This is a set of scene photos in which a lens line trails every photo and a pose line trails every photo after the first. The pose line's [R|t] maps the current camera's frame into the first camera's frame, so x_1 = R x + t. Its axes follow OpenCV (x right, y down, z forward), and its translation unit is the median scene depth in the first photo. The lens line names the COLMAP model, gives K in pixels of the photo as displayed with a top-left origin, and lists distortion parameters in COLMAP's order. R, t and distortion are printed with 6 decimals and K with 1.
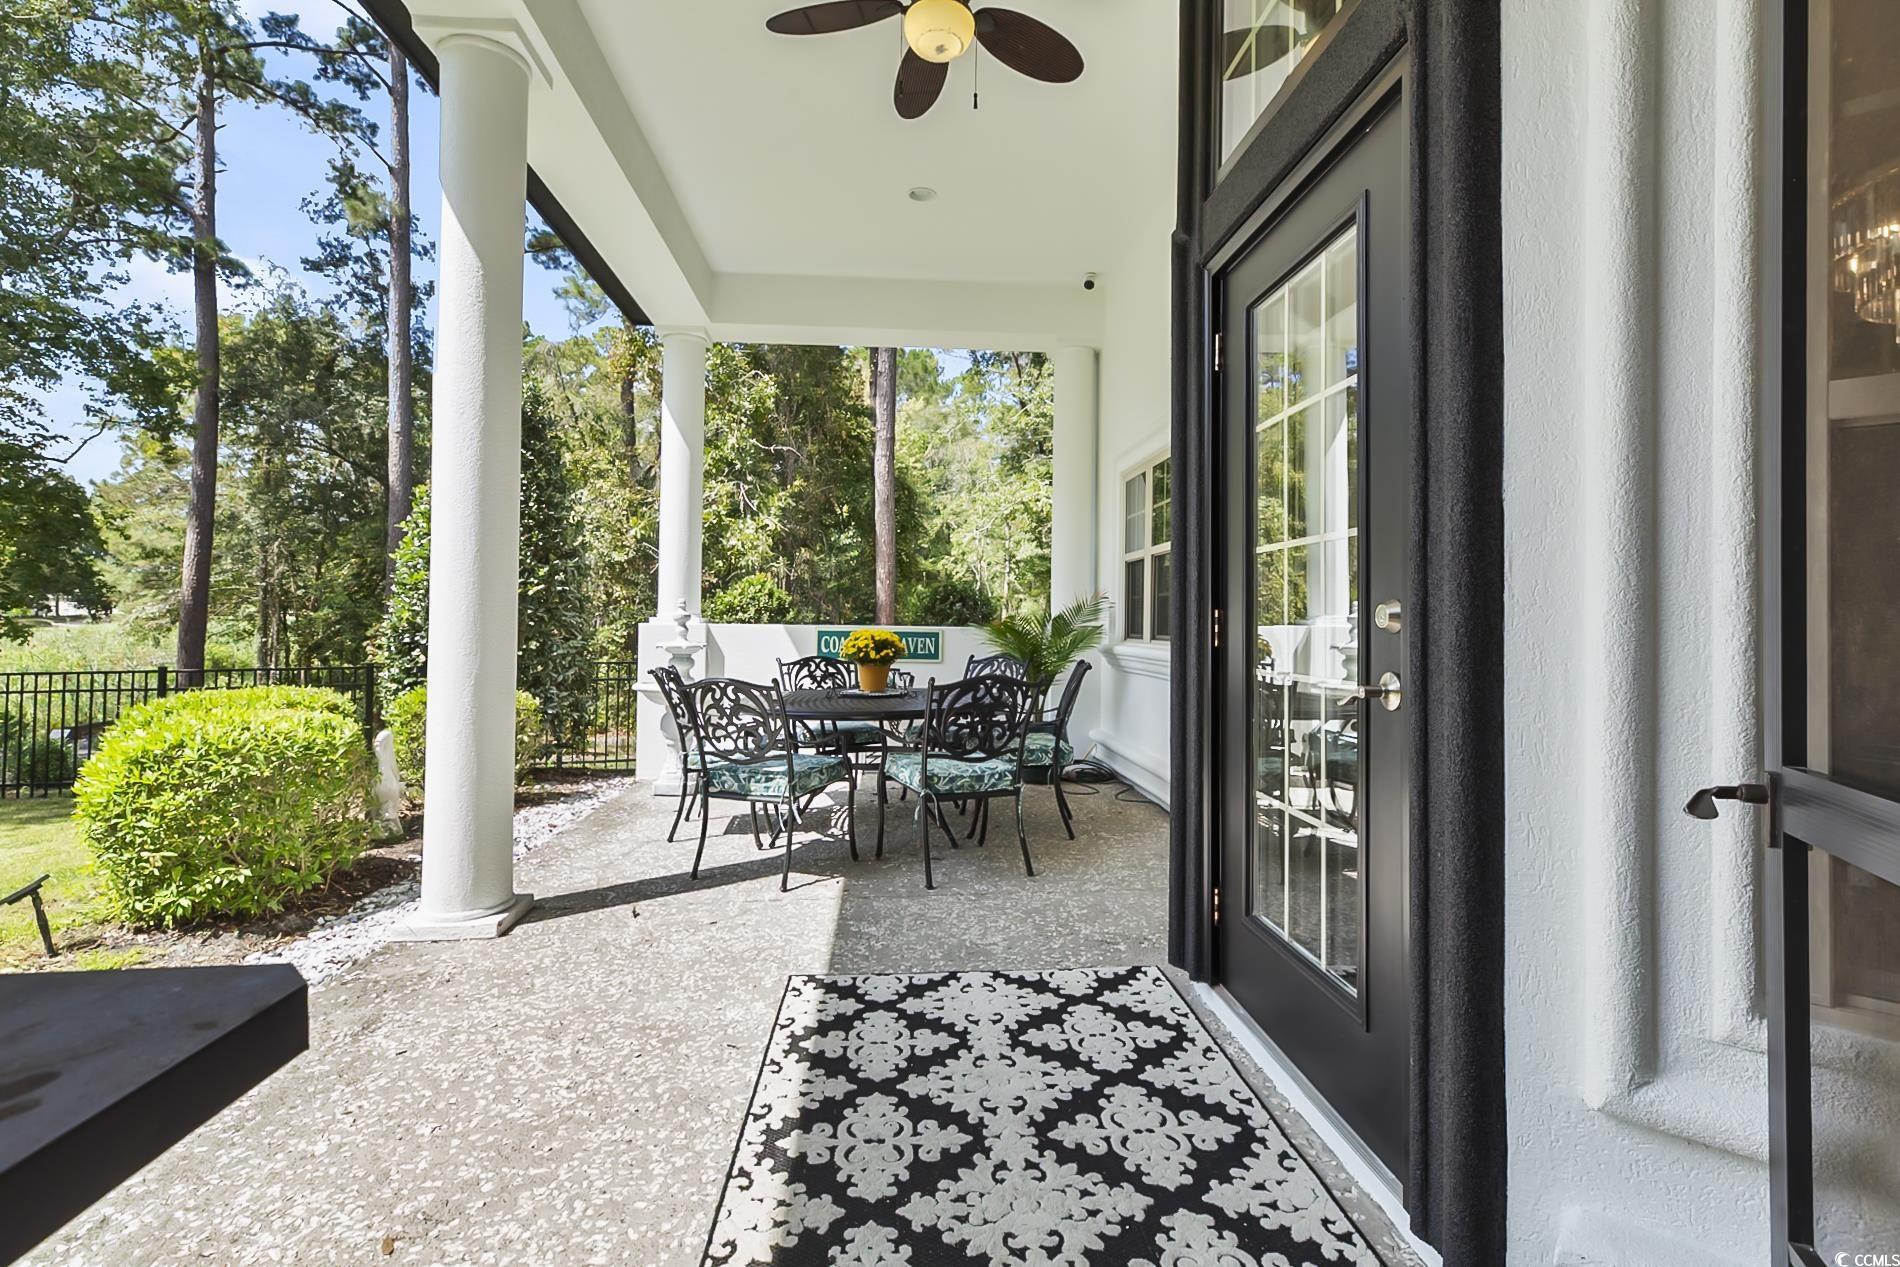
lens RADIAL K [[862.9, 0, 954.0], [0, 862.9, 621.4], [0, 0, 1]] dist [0.002620, 0.000278]
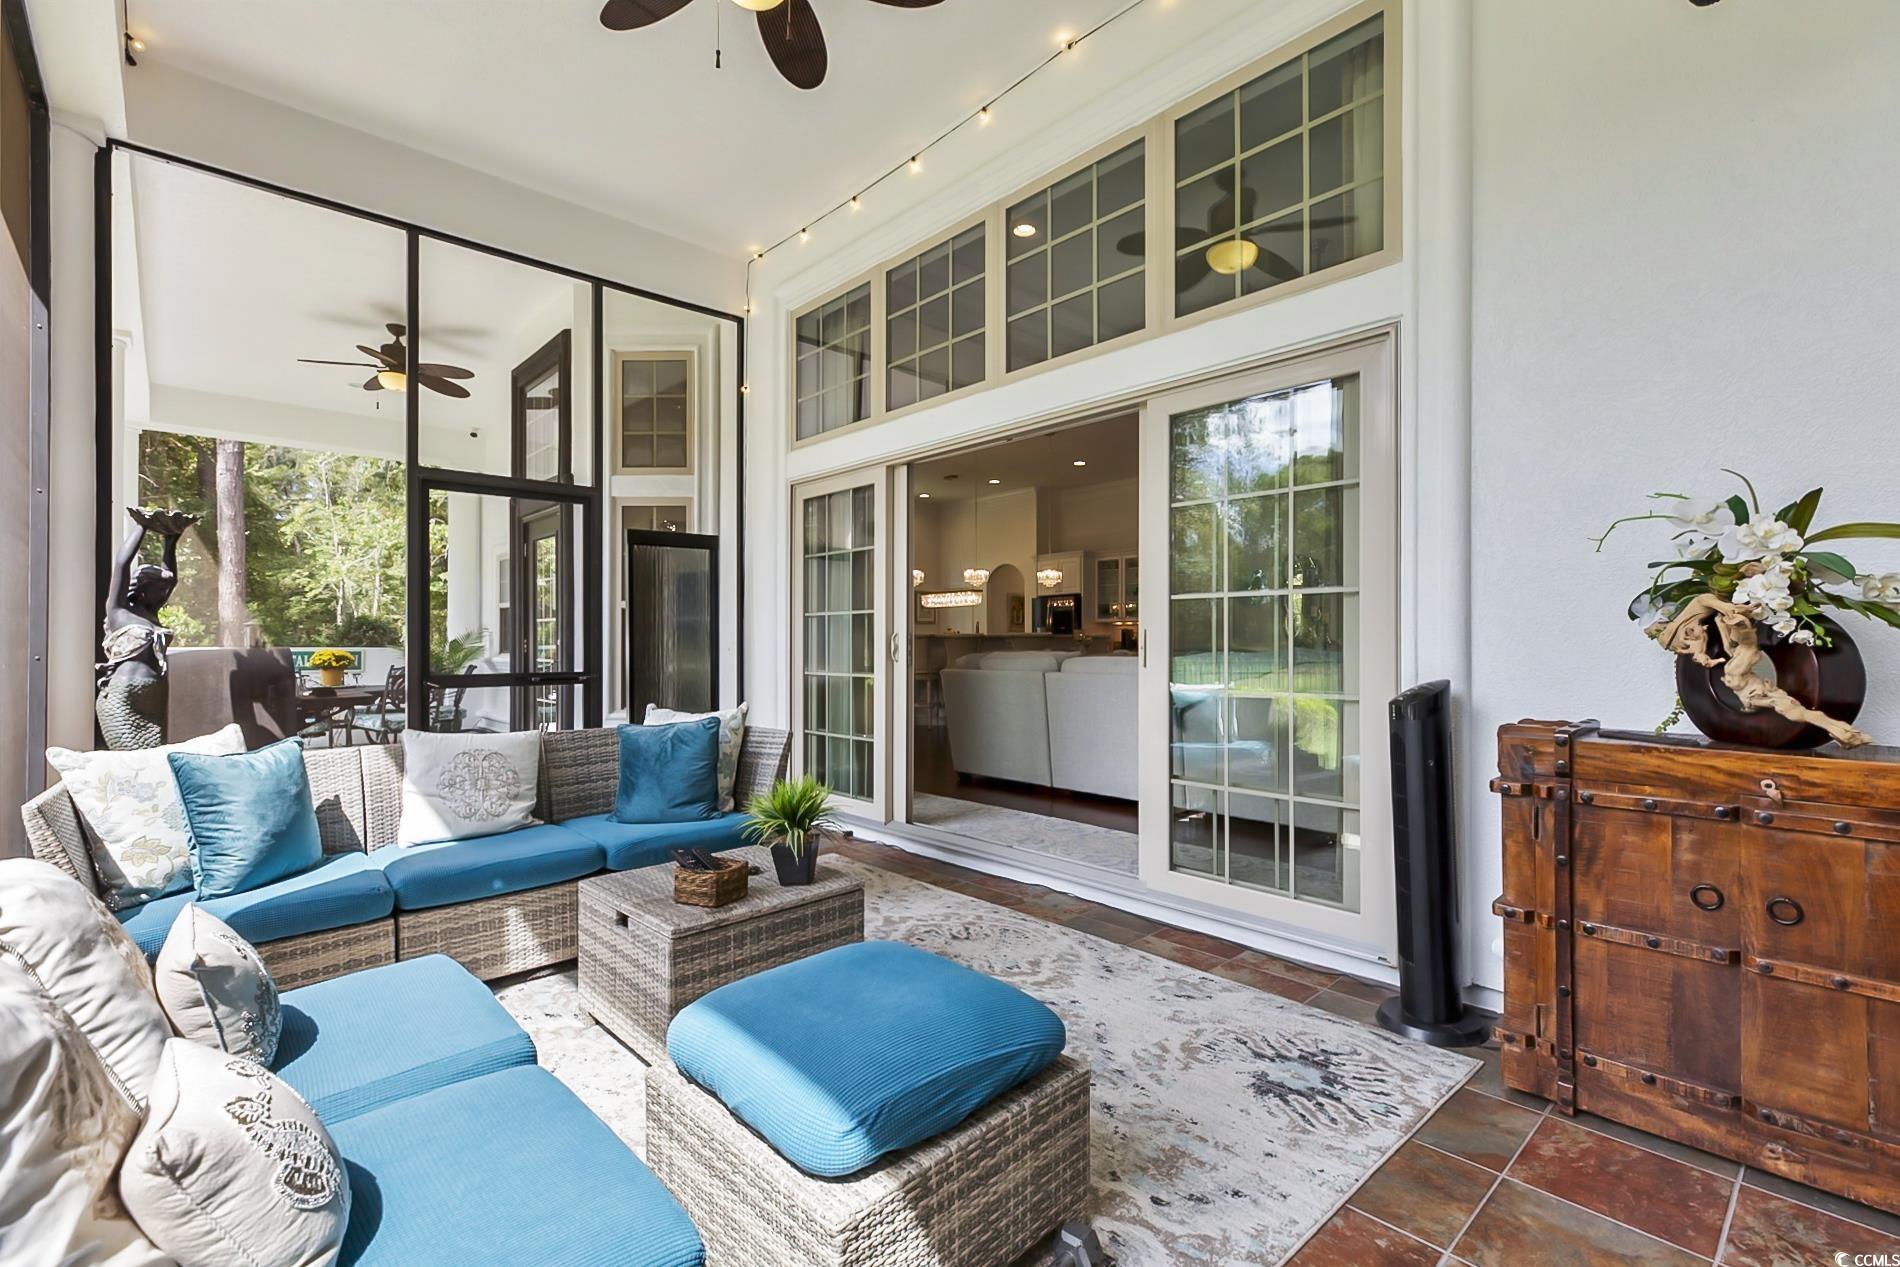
lens RADIAL K [[862.9, 0, 950.4], [0, 862.9, 635.3], [0, 0, 1]] dist [0.002620, 0.000278]
pose [[0.790616, -0.004241, 0.612298, -0.139113], [0.007826, 0.999964, -0.003179, -0.003180], [-0.612263, 0.007305, 0.790621, -0.879884]]
